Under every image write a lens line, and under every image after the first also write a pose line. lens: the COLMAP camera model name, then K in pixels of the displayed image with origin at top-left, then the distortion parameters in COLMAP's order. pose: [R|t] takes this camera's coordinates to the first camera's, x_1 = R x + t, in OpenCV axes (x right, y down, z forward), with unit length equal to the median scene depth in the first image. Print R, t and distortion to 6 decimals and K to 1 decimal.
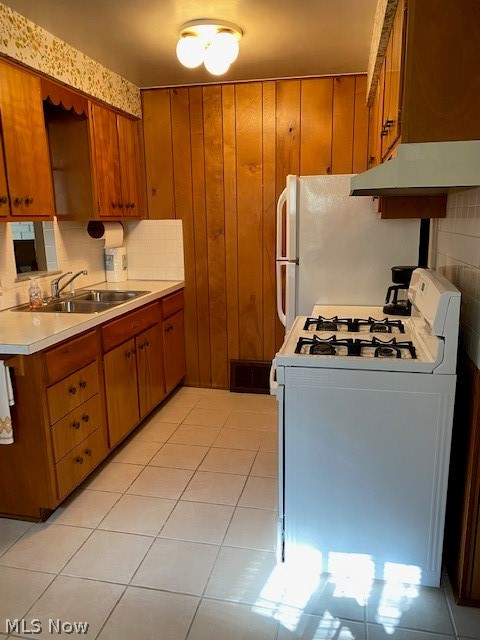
lens RADIAL K [[487.9, 0, 244.4], [0, 487.9, 322.3], [0, 0, 1]] dist [0.036858, -0.039529]
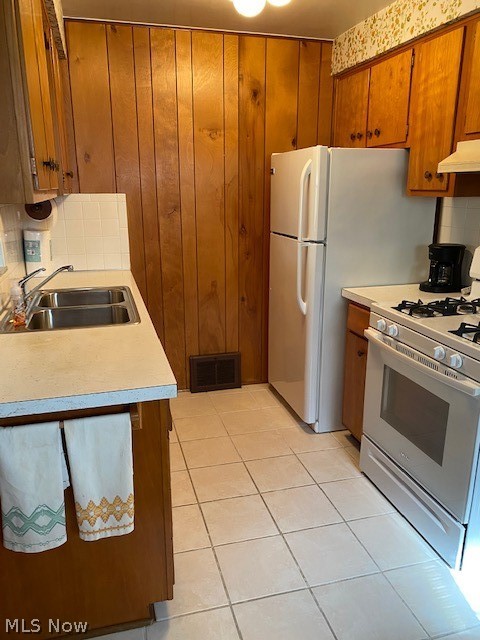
lens RADIAL K [[487.9, 0, 239.5], [0, 487.9, 318.9], [0, 0, 1]] dist [0.036858, -0.039529]
pose [[0.888357, -0.106210, 0.446701, -0.348780], [0.084550, 0.994082, 0.068213, -0.044558], [-0.451302, -0.022829, 0.892079, 0.191885]]
